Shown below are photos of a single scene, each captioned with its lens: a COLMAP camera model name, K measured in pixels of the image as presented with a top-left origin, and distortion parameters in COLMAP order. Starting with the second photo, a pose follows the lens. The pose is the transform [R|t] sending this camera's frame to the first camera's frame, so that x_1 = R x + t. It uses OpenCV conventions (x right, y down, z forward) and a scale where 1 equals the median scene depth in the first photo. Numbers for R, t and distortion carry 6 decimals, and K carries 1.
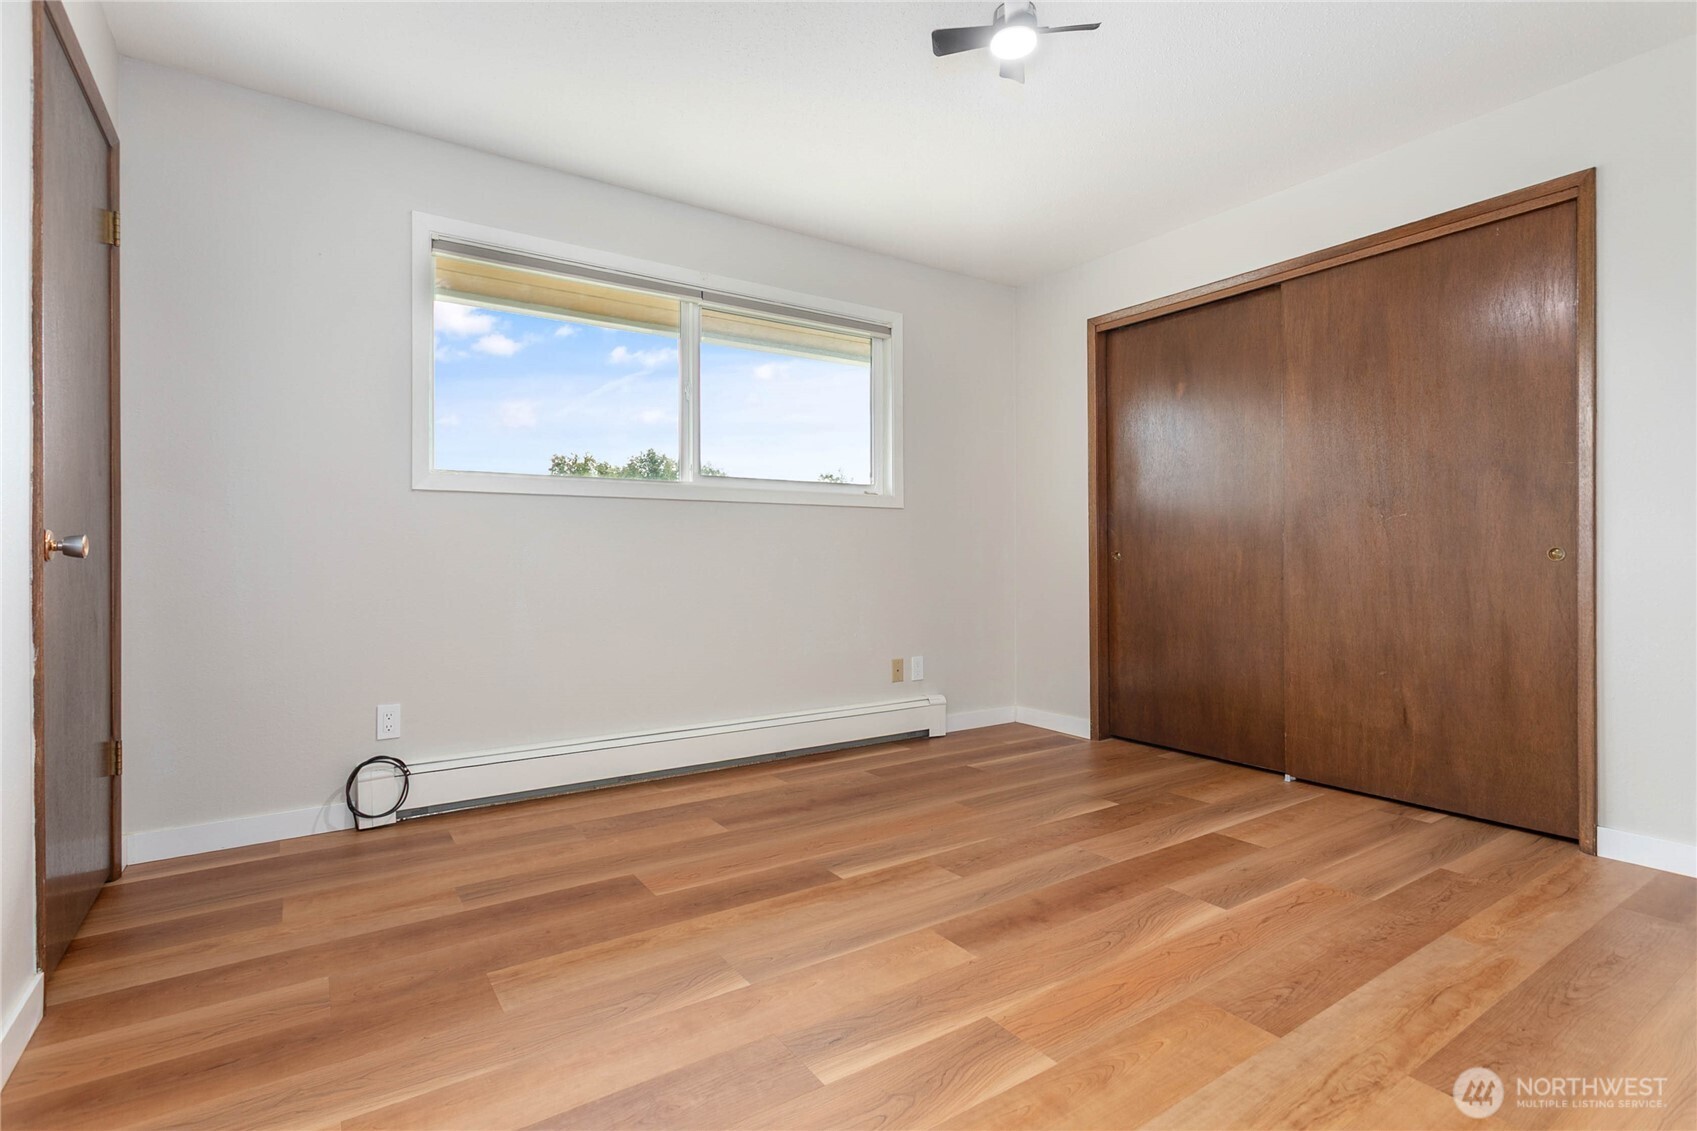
lens RADIAL K [[810.7, 0, 854.2], [0, 810.7, 557.8], [0, 0, 1]] dist [-0.006423, 0.006793]
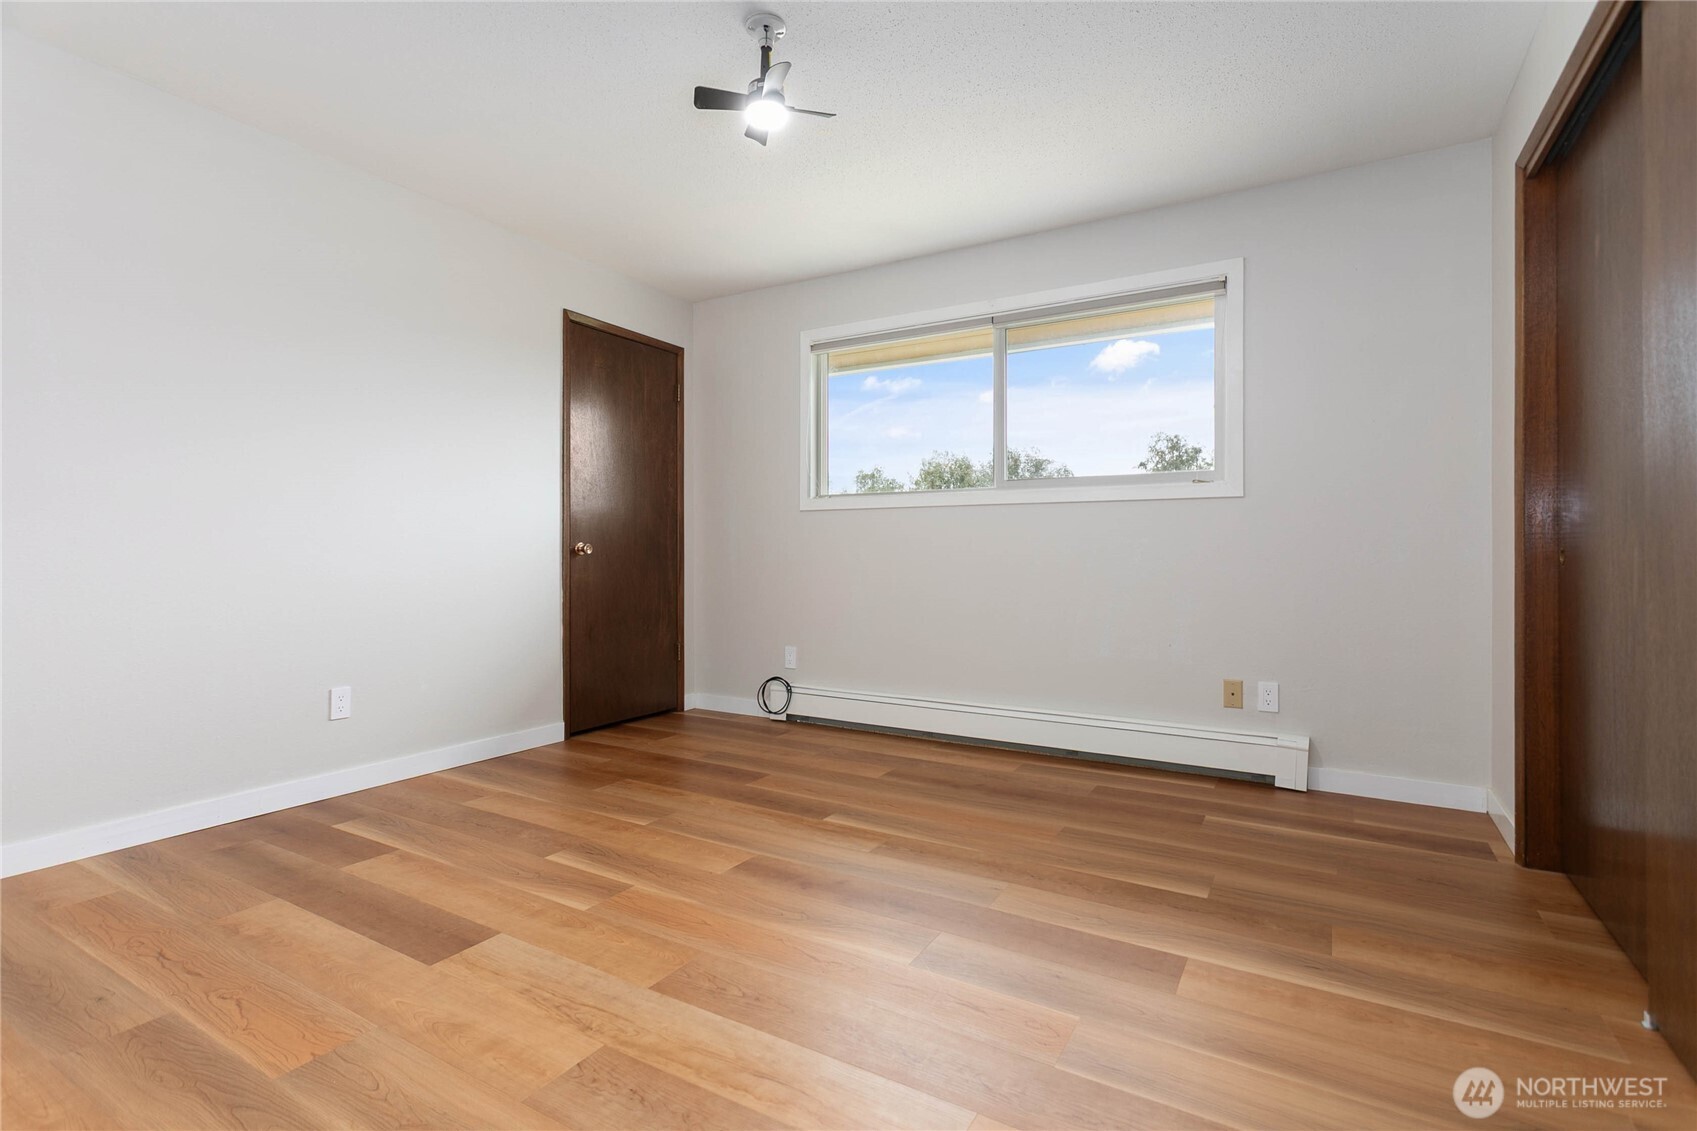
lens RADIAL K [[810.7, 0, 851.7], [0, 810.7, 566.1], [0, 0, 1]] dist [-0.006423, 0.006793]
pose [[0.419497, 0.017256, -0.907593, 0.924708], [-0.002973, 0.999840, 0.017636, -0.006505], [0.907752, -0.004700, 0.419481, 0.441909]]
